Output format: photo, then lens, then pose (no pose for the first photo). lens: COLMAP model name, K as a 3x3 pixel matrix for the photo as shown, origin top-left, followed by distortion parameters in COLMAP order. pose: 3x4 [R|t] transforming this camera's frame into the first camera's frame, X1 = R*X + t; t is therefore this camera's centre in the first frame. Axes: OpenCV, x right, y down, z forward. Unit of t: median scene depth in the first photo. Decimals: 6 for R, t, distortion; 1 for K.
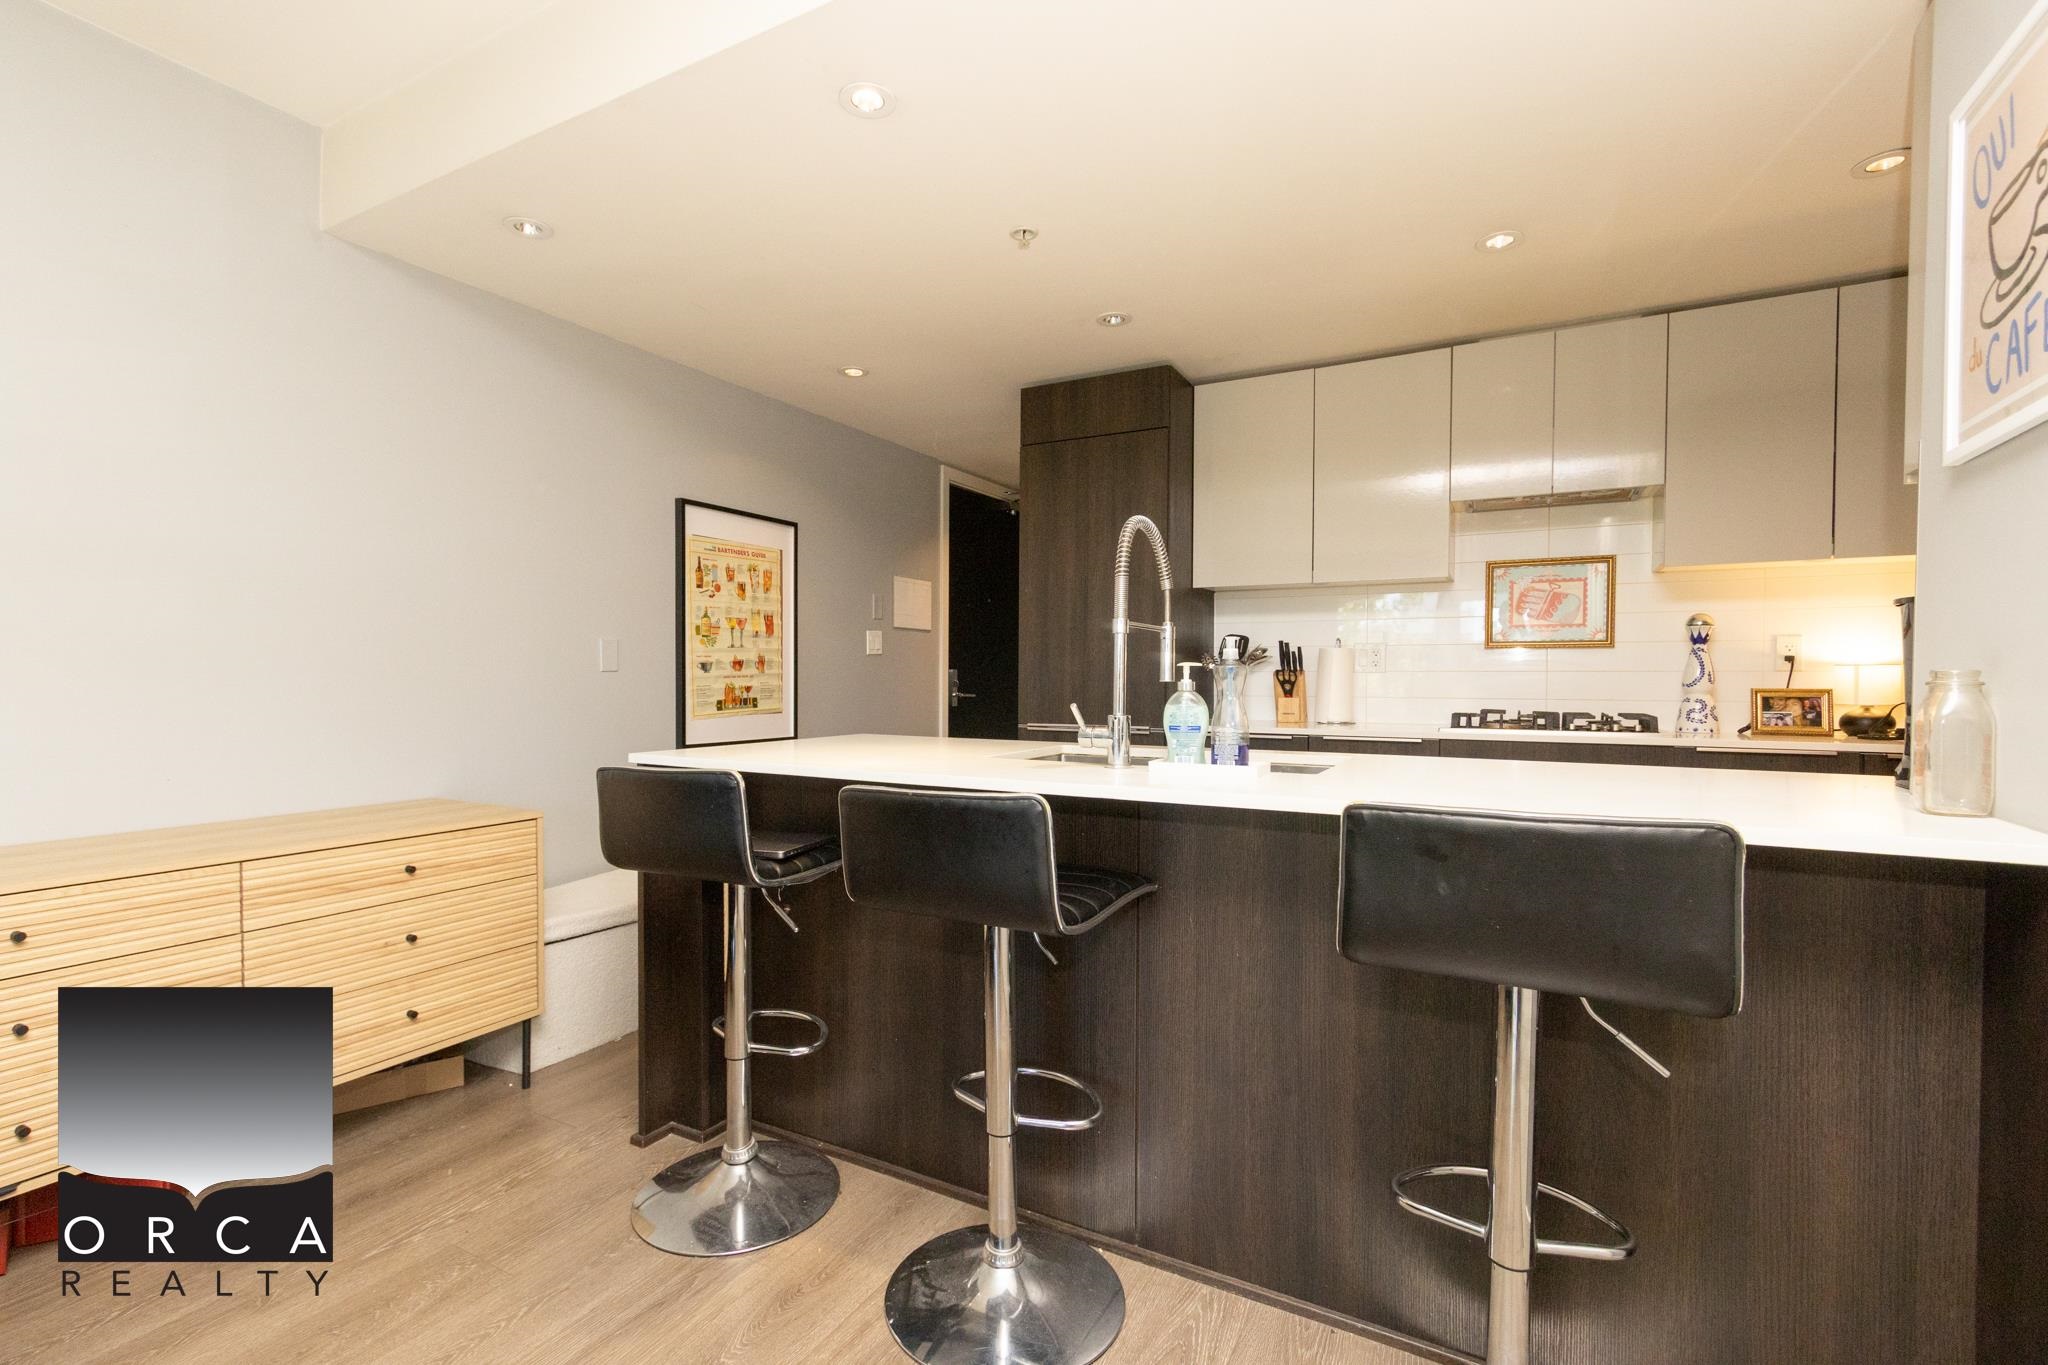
lens RADIAL K [[924.5, 0, 1003.3], [0, 924.5, 694.8], [0, 0, 1]] dist [0.008252, -0.005318]
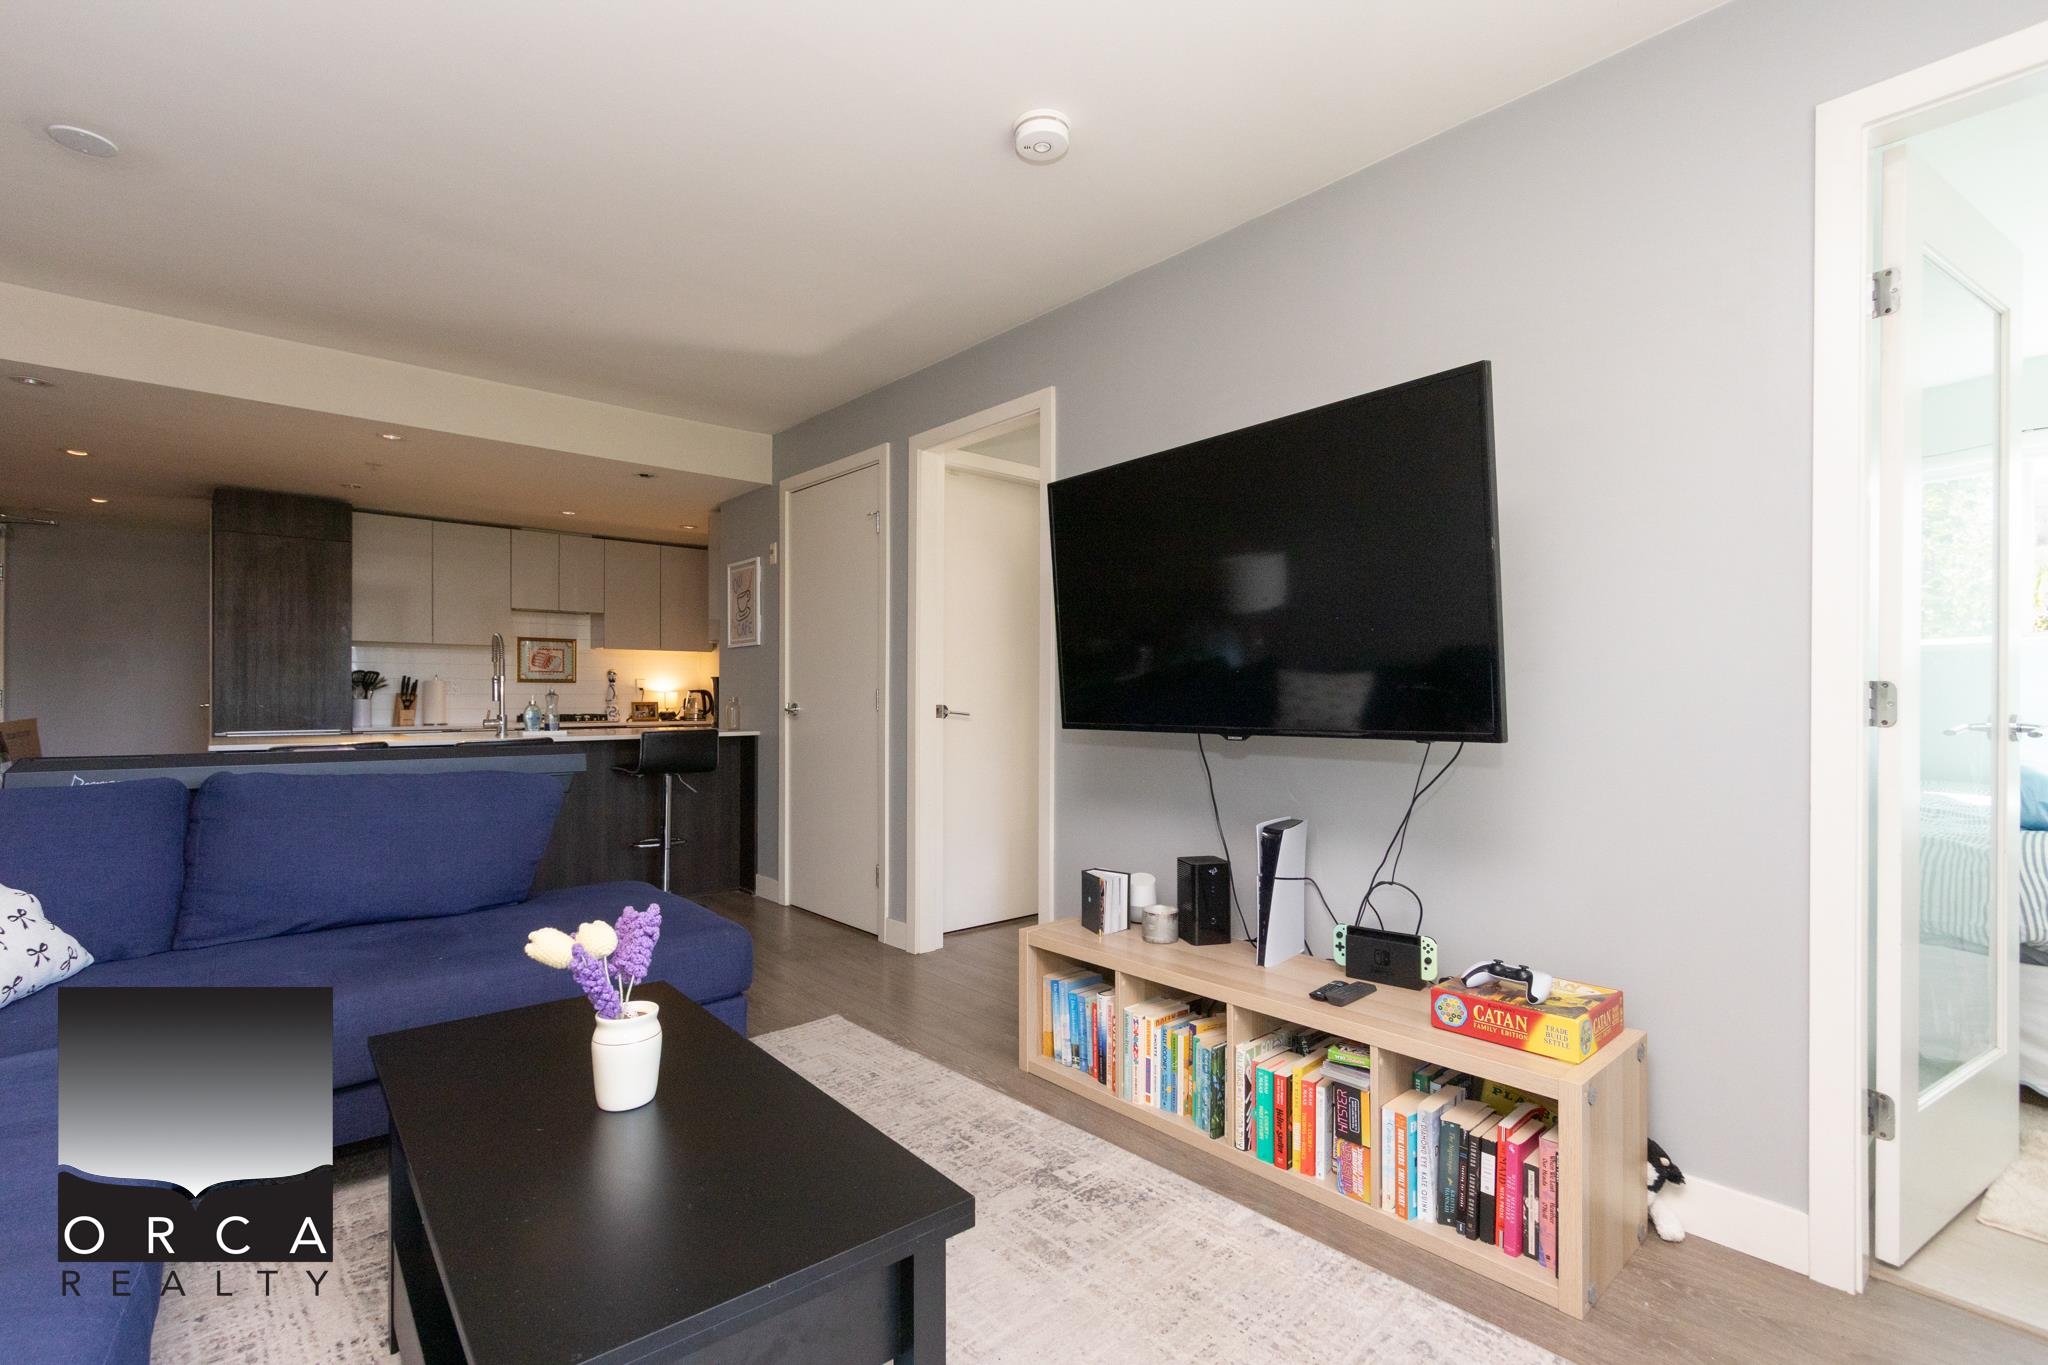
lens RADIAL K [[924.5, 0, 1003.3], [0, 924.5, 694.8], [0, 0, 1]] dist [0.008252, -0.005318]
pose [[0.339744, -0.001680, 0.940517, -0.995483], [0.018263, 0.999822, -0.004812, 0.003697], [-0.940341, 0.018812, 0.339714, -0.633637]]
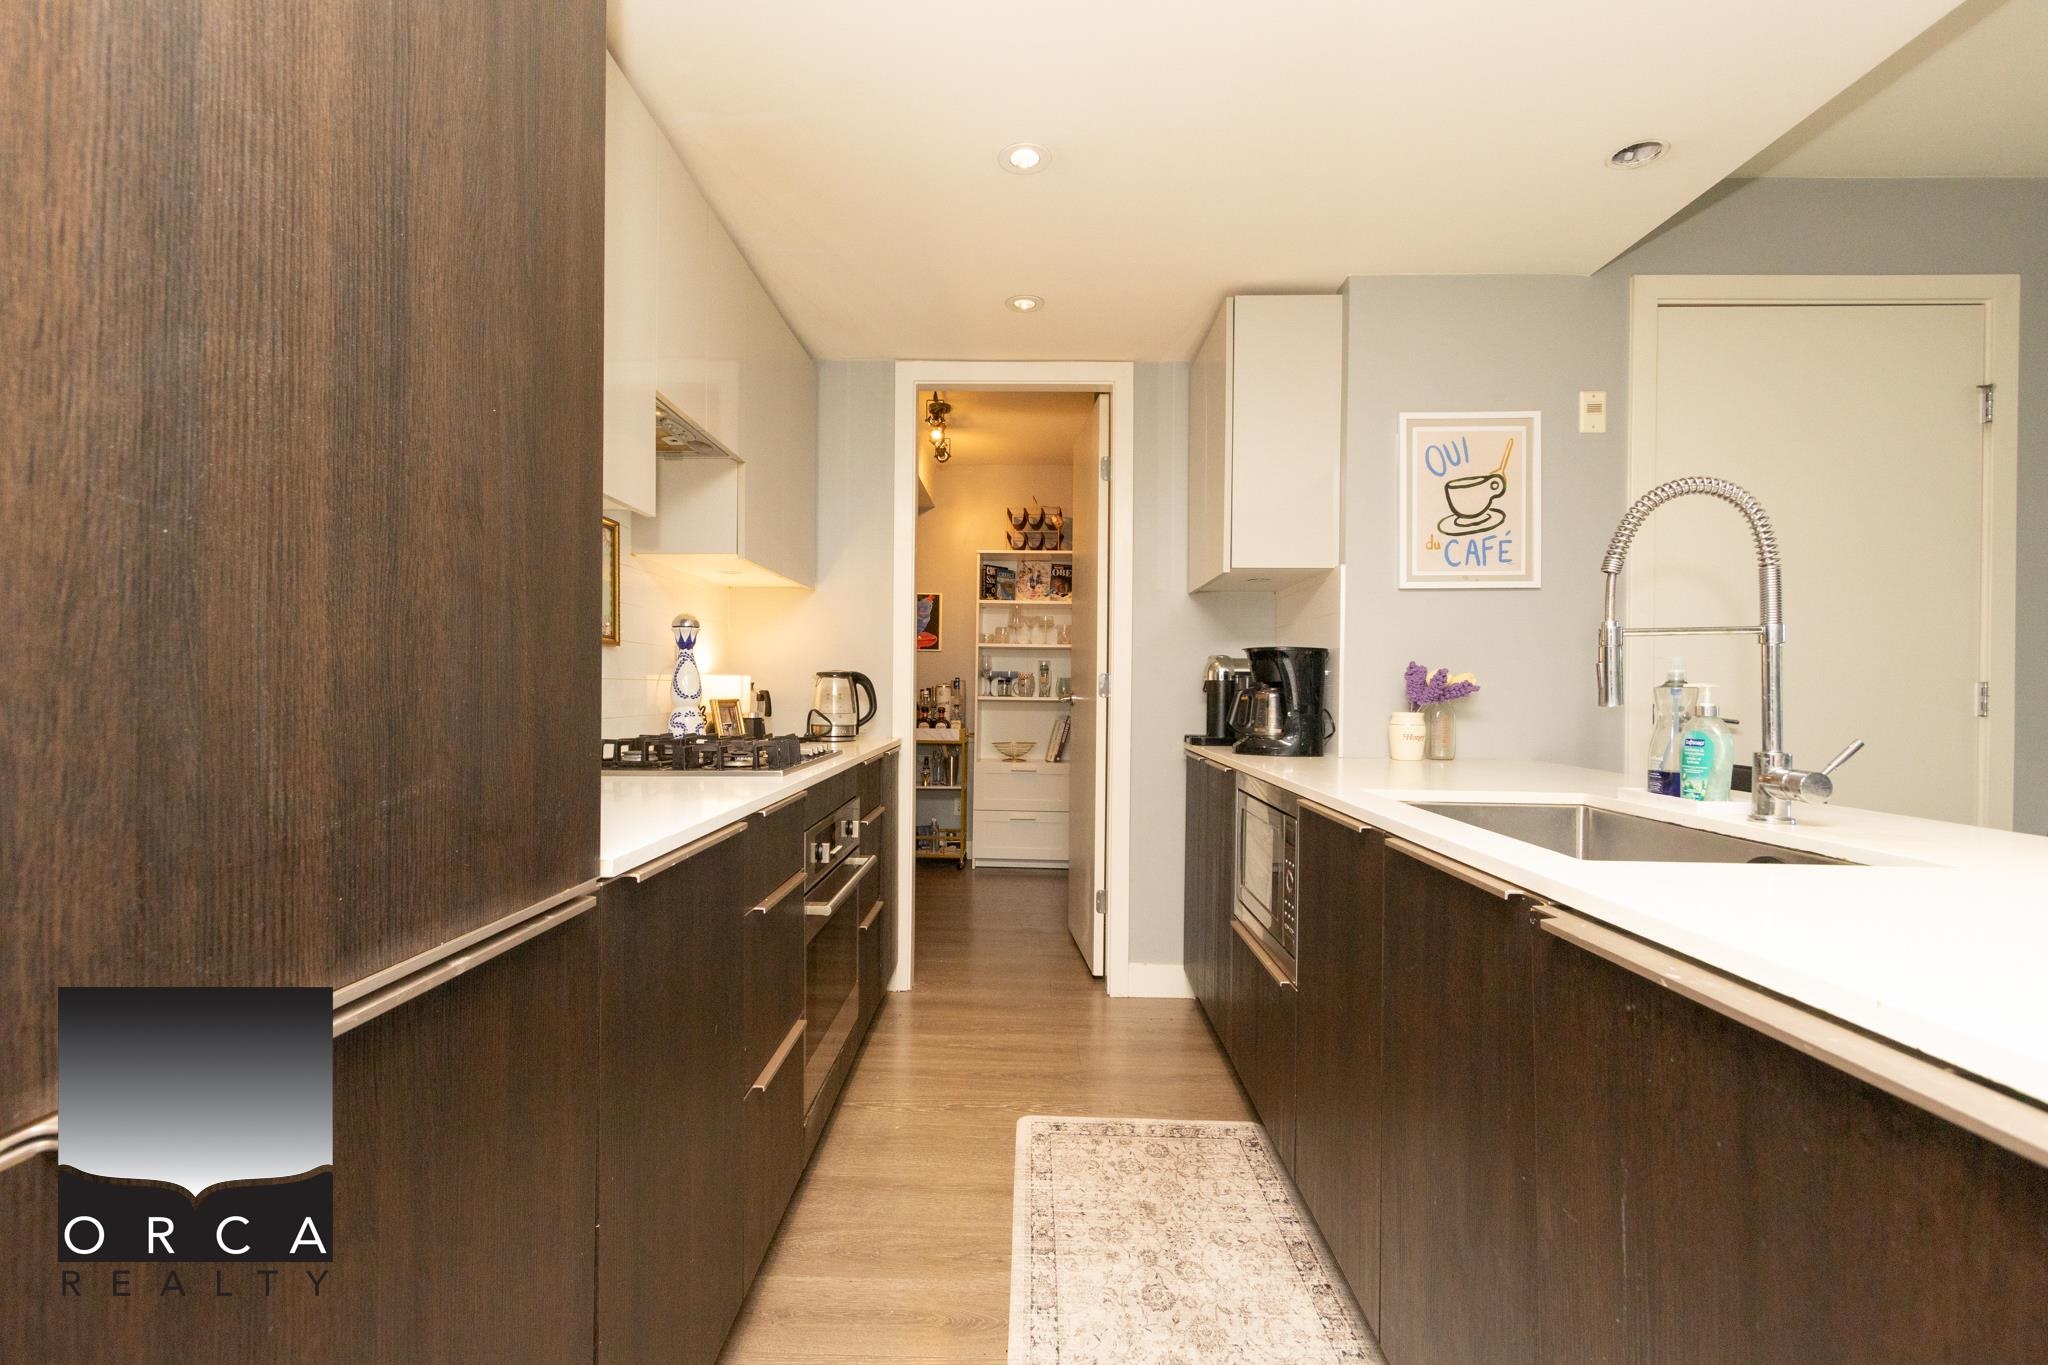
lens RADIAL K [[924.5, 0, 1003.3], [0, 924.5, 694.8], [0, 0, 1]] dist [0.008252, -0.005318]
pose [[-0.461502, -0.015755, 0.886999, -0.143533], [0.007675, 0.999734, 0.021750, -0.026867], [-0.887106, 0.016845, -0.461259, 1.068524]]
